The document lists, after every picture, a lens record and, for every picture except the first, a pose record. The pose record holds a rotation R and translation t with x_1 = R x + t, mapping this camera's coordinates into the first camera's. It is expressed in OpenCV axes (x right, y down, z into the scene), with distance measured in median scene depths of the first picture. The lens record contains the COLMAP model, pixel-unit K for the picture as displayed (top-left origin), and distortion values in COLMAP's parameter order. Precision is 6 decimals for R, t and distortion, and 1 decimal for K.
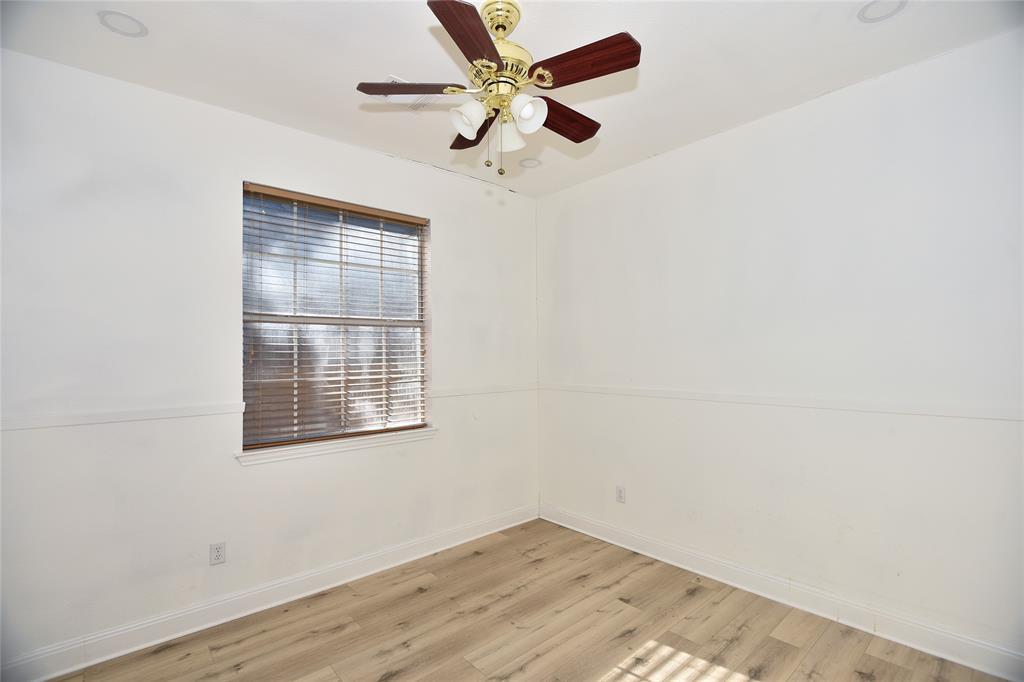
lens RADIAL K [[472.2, 0, 520.3], [0, 472.2, 340.6], [0, 0, 1]] dist [-0.016199, -0.001009]
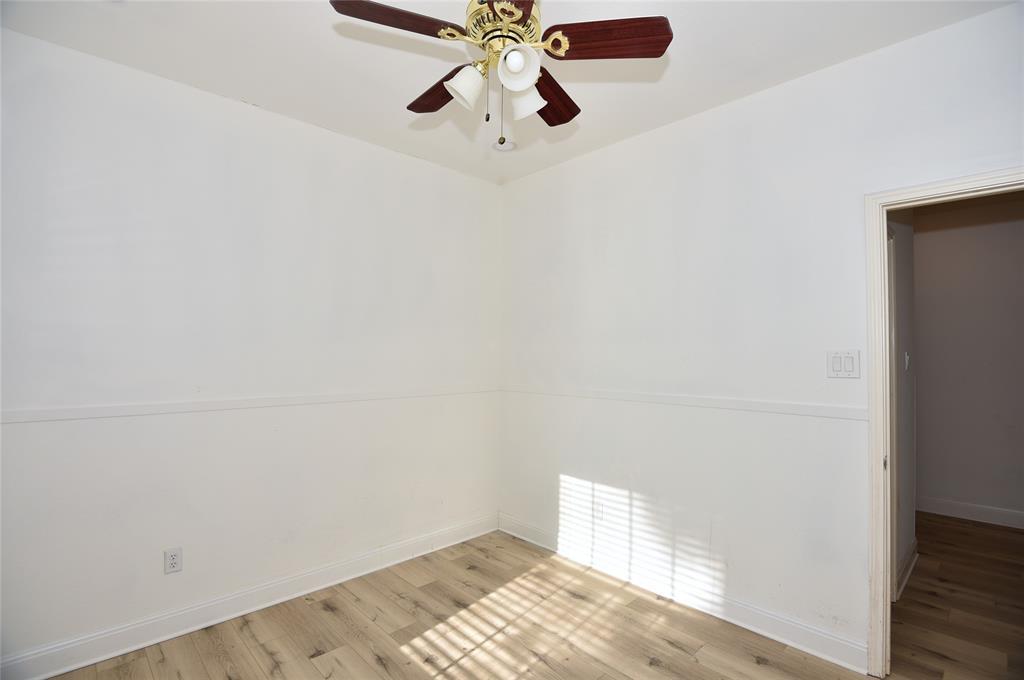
lens RADIAL K [[472.2, 0, 515.1], [0, 472.2, 341.5], [0, 0, 1]] dist [-0.016199, -0.001009]
pose [[0.011492, 0.030436, 0.999471, -0.617068], [-0.012065, 0.999468, -0.030297, 0.033623], [-0.999861, -0.011710, 0.011853, 0.672851]]
